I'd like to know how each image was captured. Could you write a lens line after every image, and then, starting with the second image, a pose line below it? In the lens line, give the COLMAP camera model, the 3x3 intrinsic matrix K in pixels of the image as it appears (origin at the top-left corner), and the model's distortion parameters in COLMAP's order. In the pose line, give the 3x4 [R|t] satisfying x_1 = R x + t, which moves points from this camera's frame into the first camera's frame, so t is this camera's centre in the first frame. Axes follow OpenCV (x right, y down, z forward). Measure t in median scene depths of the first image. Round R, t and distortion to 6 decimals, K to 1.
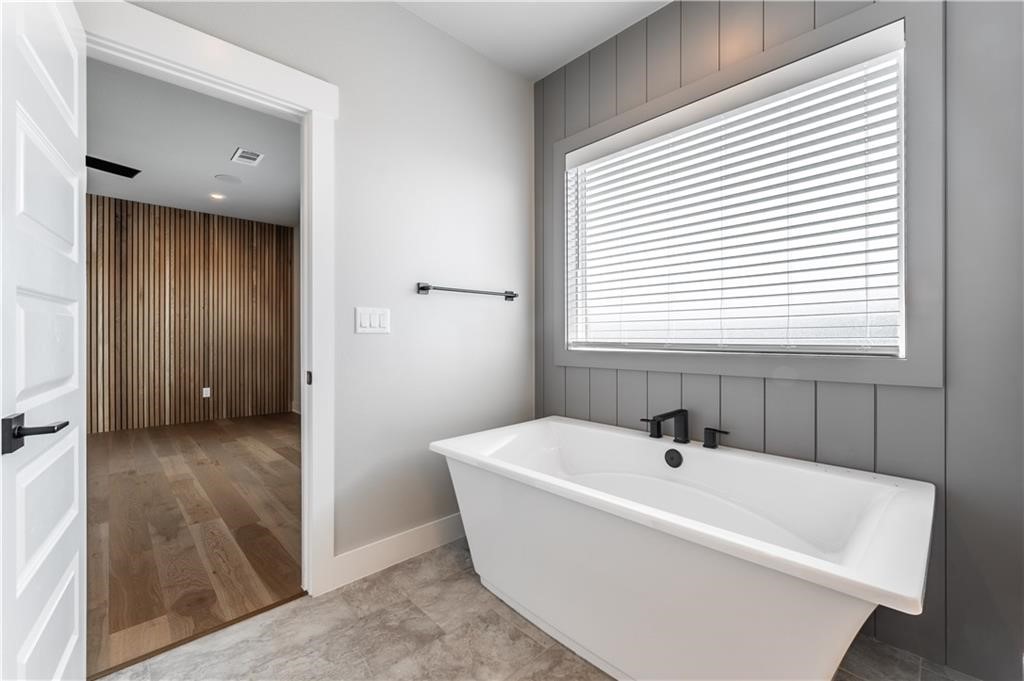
lens RADIAL K [[418.3, 0, 510.4], [0, 418.3, 337.8], [0, 0, 1]] dist [0.000467, 0.000362]
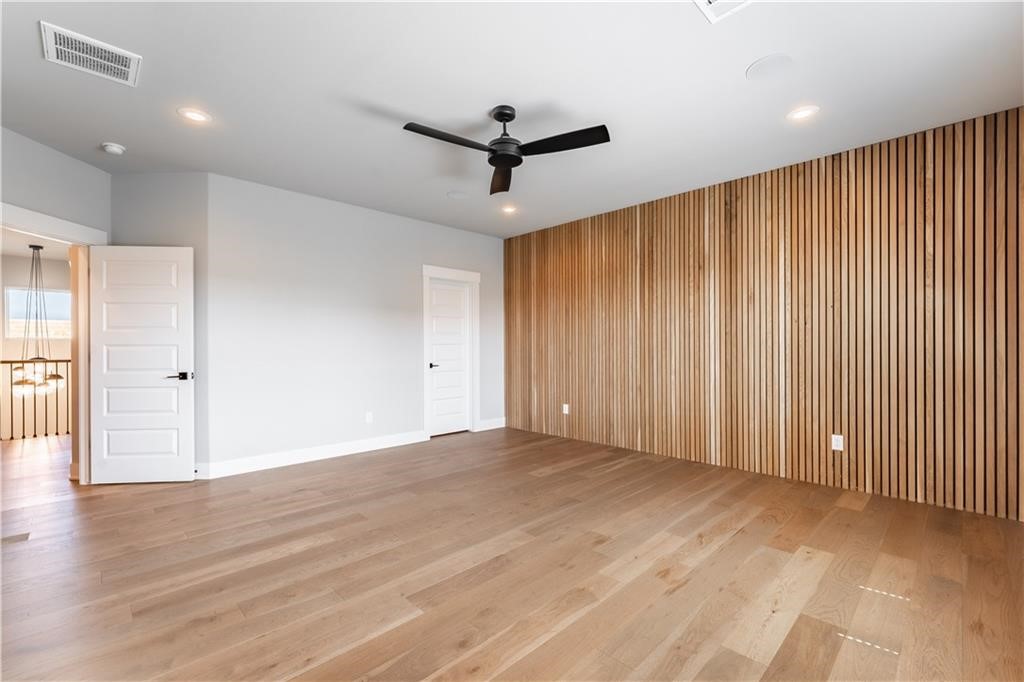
lens RADIAL K [[442.9, 0, 514.7], [0, 442.9, 345.6], [0, 0, 1]] dist [-0.002418, -0.000131]
pose [[0.016766, -0.001502, -0.999858, -0.082713], [0.002429, 0.999996, -0.001462, -0.013889], [0.999856, -0.002404, 0.016769, 0.534416]]
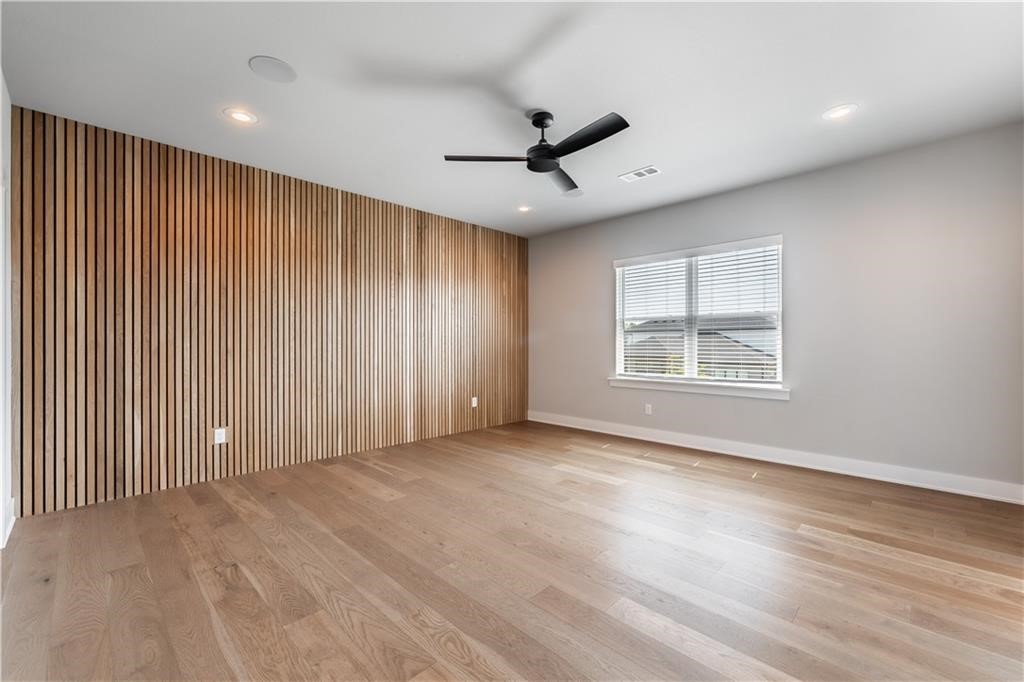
lens RADIAL K [[421.3, 0, 516.2], [0, 421.3, 340.2], [0, 0, 1]] dist [0.001740, 0.000363]
pose [[0.999523, -0.001963, 0.030825, -0.686618], [0.002205, 0.999967, -0.007813, -0.010785], [-0.030808, 0.007877, 0.999494, -0.016734]]
